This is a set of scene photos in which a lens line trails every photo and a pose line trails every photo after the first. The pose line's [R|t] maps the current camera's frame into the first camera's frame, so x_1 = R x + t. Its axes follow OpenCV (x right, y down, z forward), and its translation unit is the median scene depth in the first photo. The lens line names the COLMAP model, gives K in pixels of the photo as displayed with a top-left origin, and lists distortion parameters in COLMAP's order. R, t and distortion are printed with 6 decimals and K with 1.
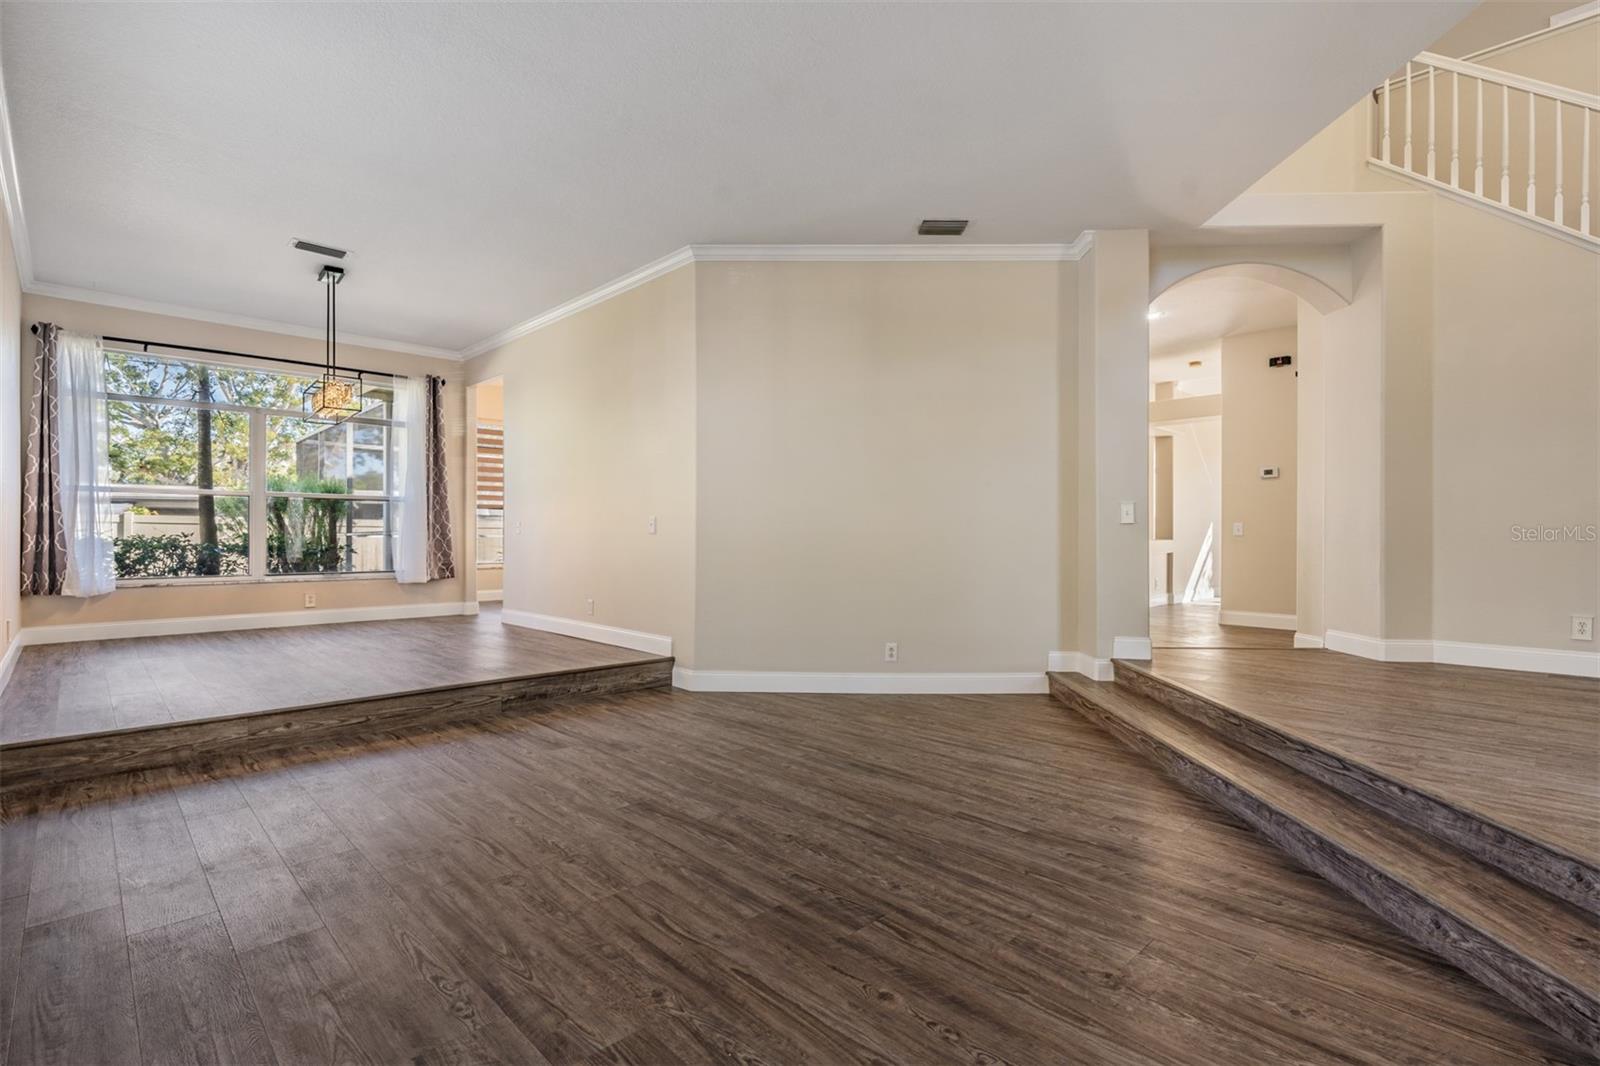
lens RADIAL K [[753.8, 0, 795.5], [0, 753.8, 552.1], [0, 0, 1]] dist [0.001634, -0.002079]
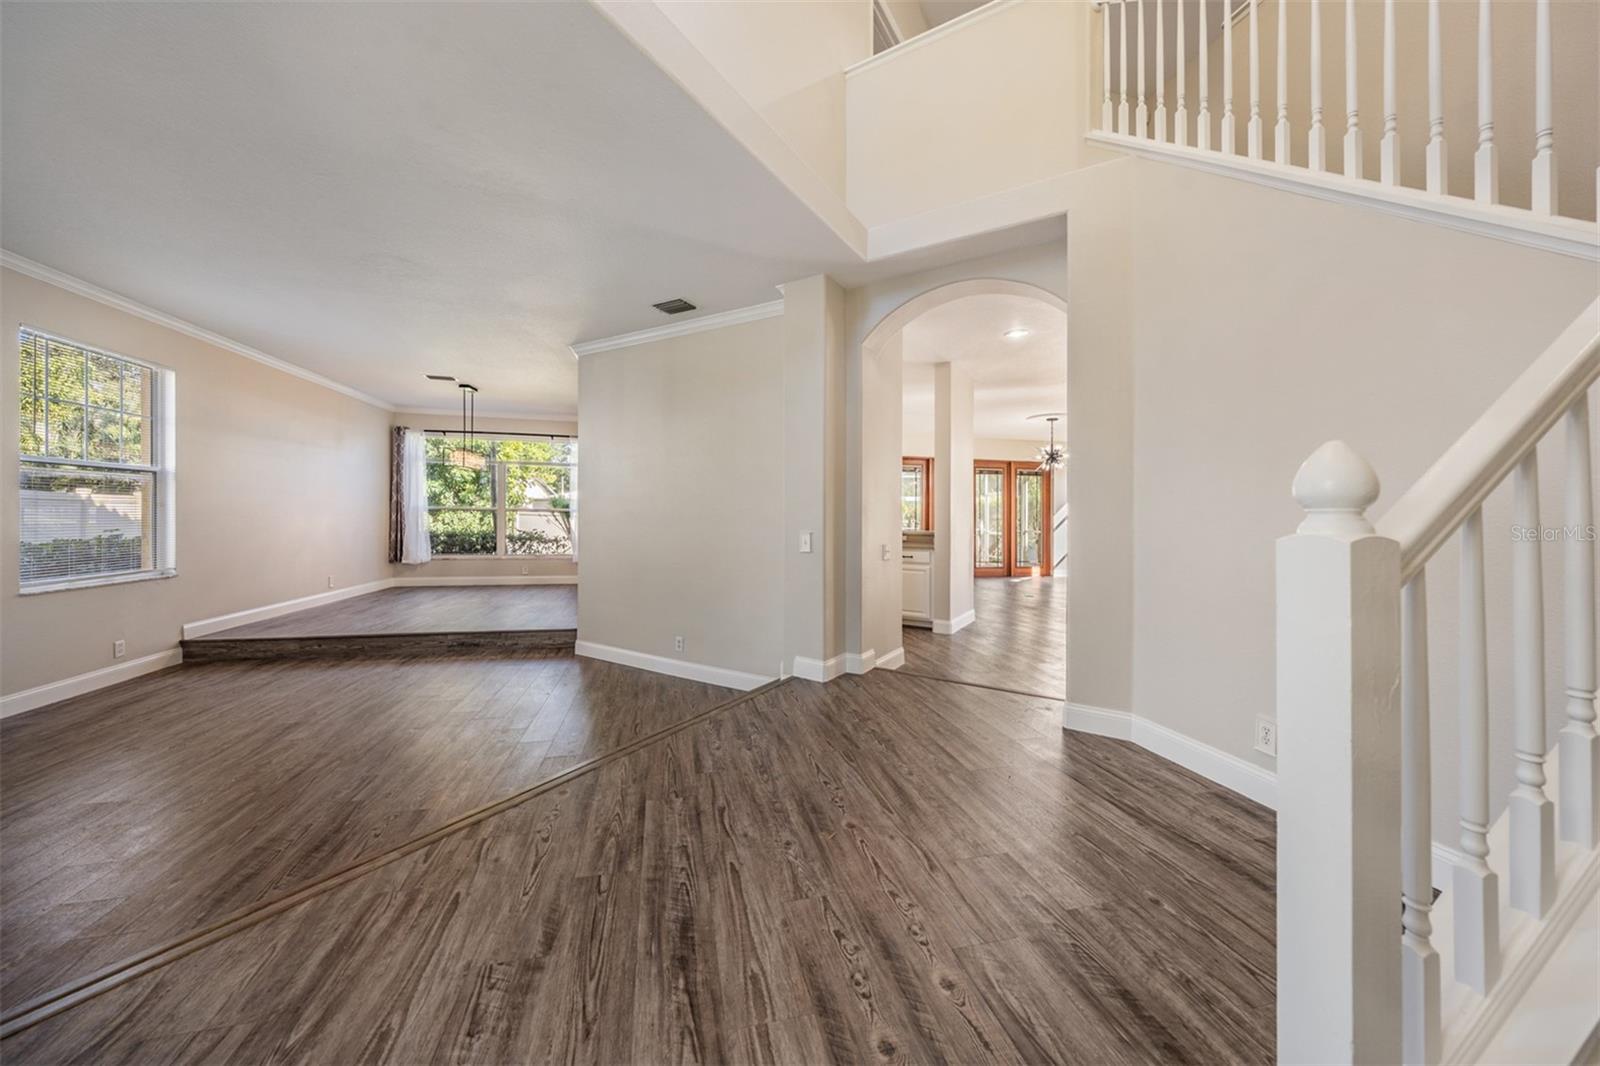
lens RADIAL K [[565.8, 0, 803.2], [0, 565.8, 523.4], [0, 0, 1]] dist [-0.001792, -0.000042]
pose [[0.864117, 0.015926, -0.503040, 0.872655], [-0.024044, 0.999664, -0.009655, -0.072439], [0.502717, 0.020438, 0.864209, 0.316430]]
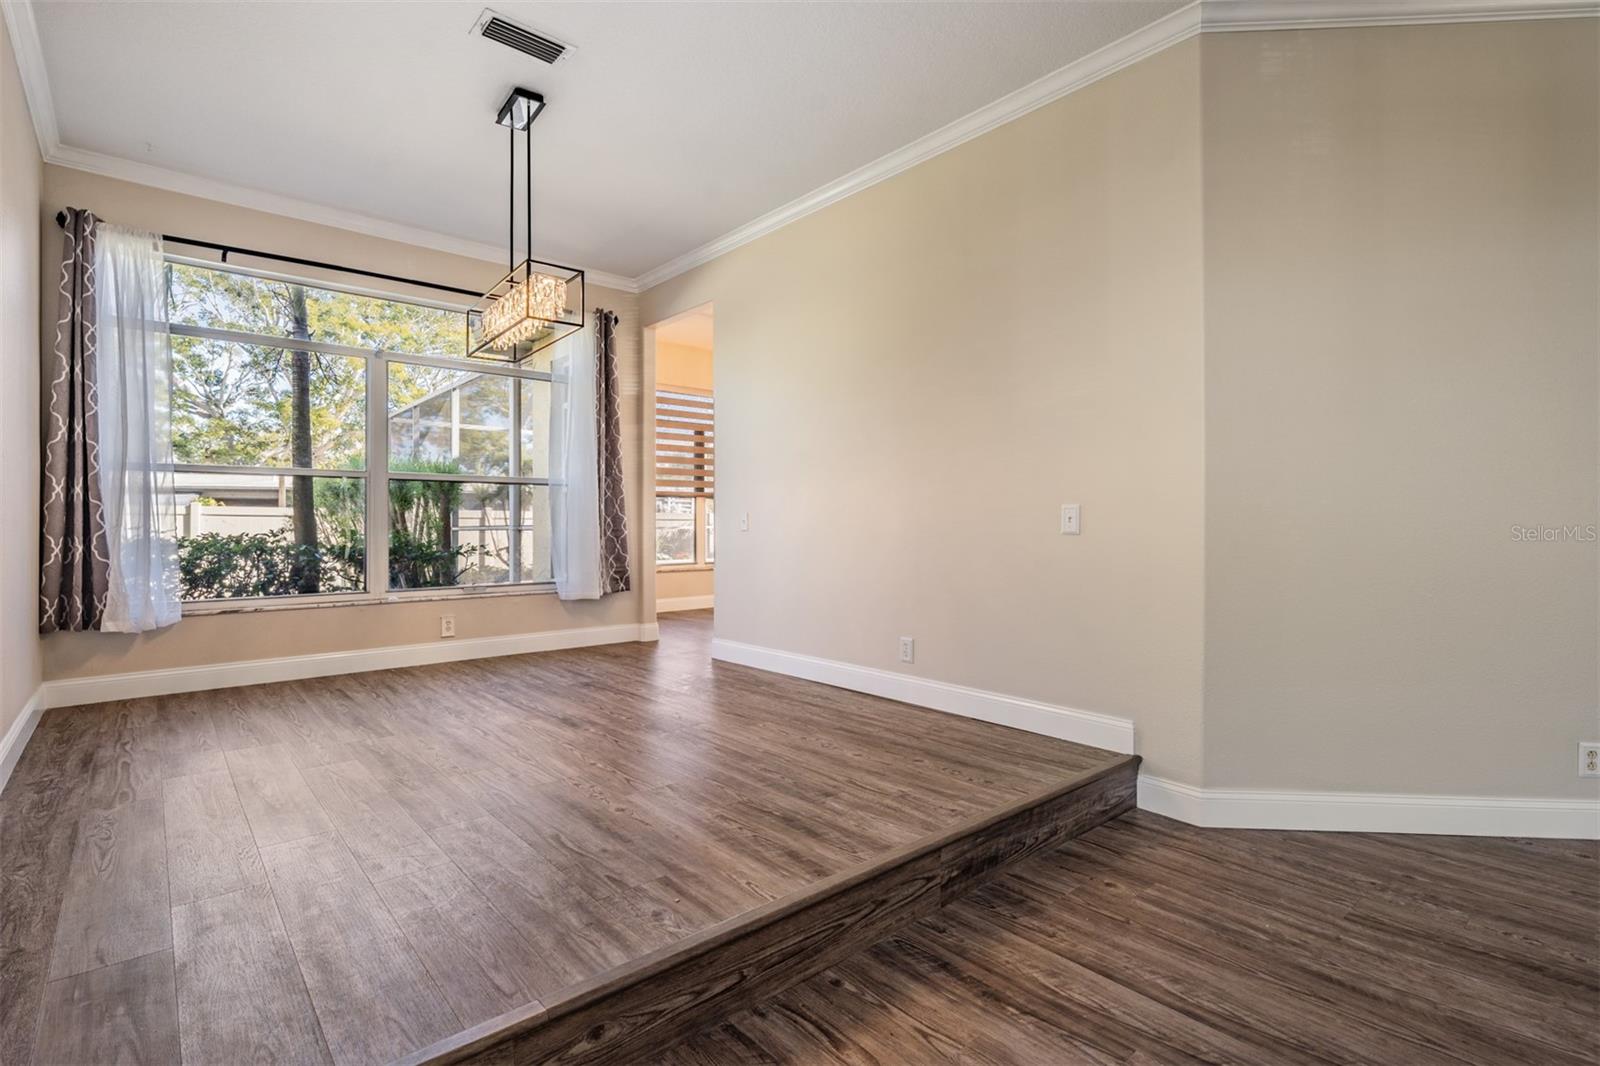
lens RADIAL K [[753.8, 0, 792.1], [0, 753.8, 538.7], [0, 0, 1]] dist [0.001634, -0.002079]
pose [[0.998595, -0.002321, -0.052933, -0.450362], [0.002204, 0.999995, -0.002265, -0.024241], [0.052938, 0.002145, 0.998596, 0.499152]]
